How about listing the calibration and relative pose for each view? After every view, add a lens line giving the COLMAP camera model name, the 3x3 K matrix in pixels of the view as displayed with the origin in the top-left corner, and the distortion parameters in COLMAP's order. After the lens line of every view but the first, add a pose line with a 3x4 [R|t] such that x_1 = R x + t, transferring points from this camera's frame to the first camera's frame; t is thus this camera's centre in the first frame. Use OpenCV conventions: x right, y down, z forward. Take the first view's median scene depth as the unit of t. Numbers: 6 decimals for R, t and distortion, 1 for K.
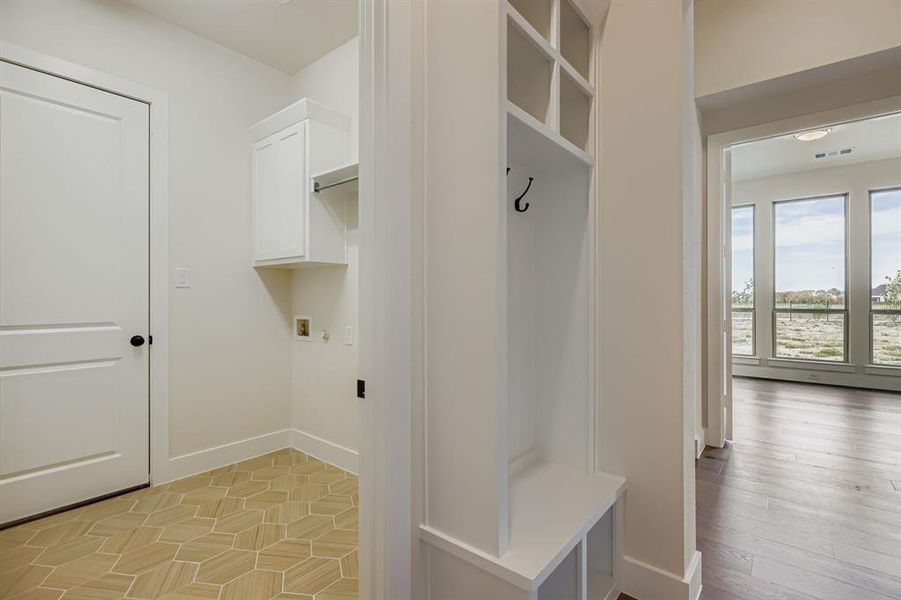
lens RADIAL K [[406.0, 0, 454.4], [0, 406.0, 299.2], [0, 0, 1]] dist [0.004405, 0.000334]
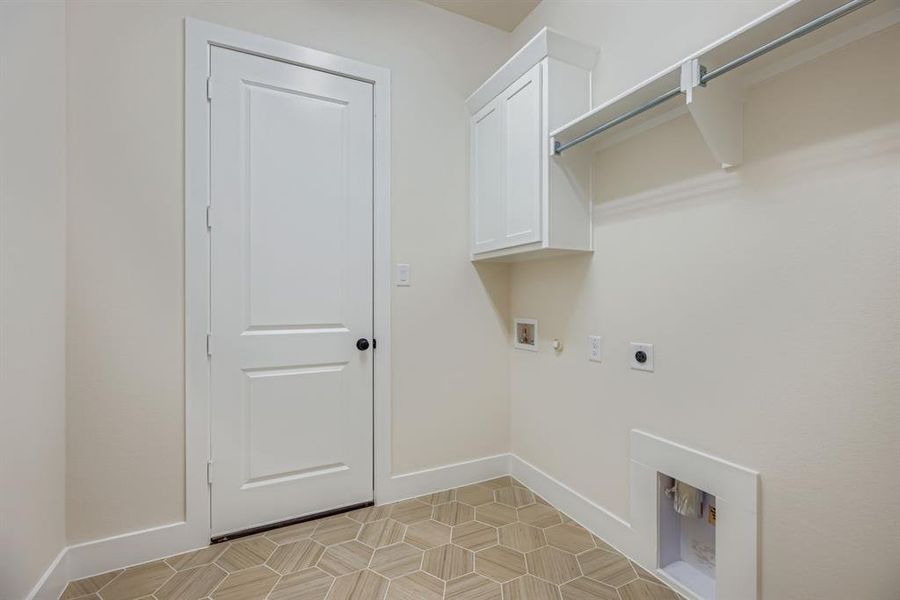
lens RADIAL K [[405.6, 0, 453.9], [0, 405.6, 299.2], [0, 0, 1]] dist [0.004405, 0.000334]
pose [[0.904268, 0.000296, -0.426965, -0.192552], [-0.000300, 1.000000, 0.000058, 0.000688], [0.426965, 0.000076, 0.904268, 0.248080]]
